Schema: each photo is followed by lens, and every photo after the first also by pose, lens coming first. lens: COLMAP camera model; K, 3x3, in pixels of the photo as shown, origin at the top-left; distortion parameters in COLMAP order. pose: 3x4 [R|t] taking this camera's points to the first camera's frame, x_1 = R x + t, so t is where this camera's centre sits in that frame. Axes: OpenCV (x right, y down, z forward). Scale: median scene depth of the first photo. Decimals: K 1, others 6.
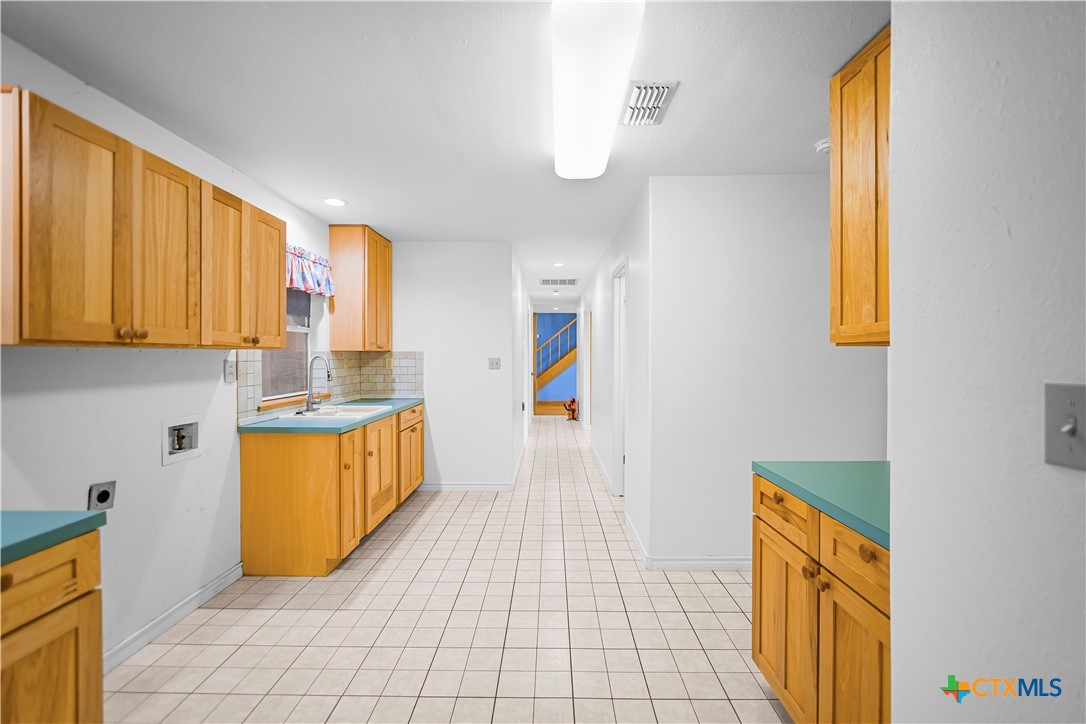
lens RADIAL K [[463.9, 0, 543.0], [0, 463.9, 358.5], [0, 0, 1]] dist [-0.001263, 0.000077]
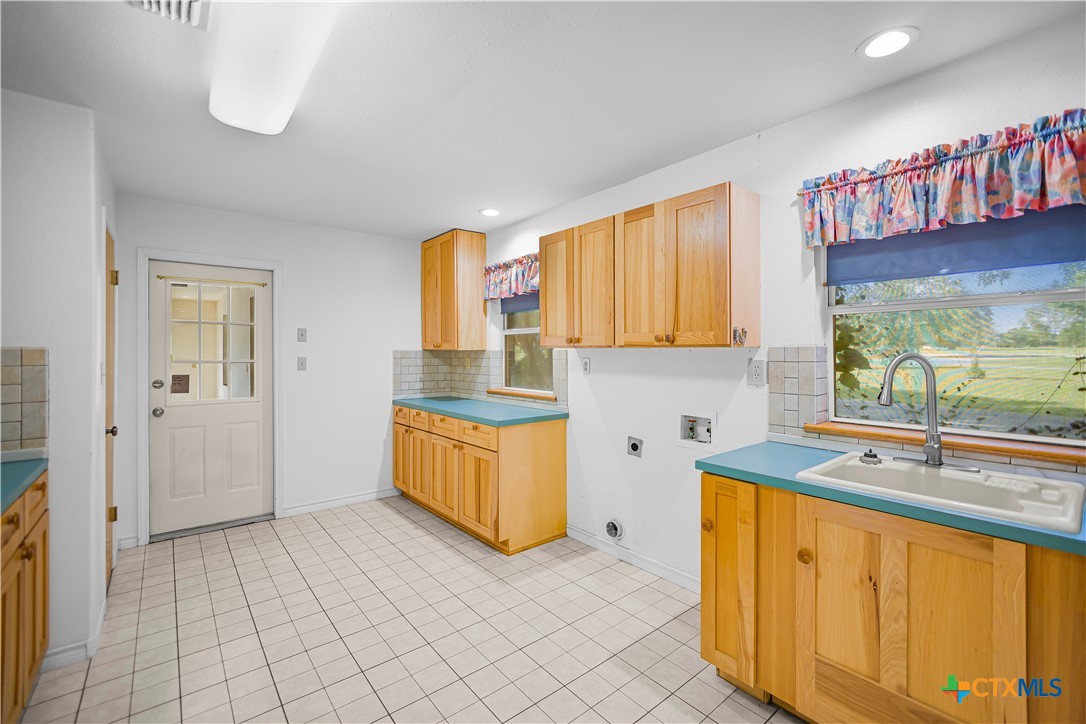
lens RADIAL K [[463.9, 0, 543.0], [0, 463.9, 358.5], [0, 0, 1]] dist [-0.001263, 0.000077]
pose [[-0.766364, 0.007321, -0.642364, 0.204864], [-0.003791, 0.999866, 0.015918, -0.011506], [0.642395, 0.014634, -0.766234, 1.622830]]
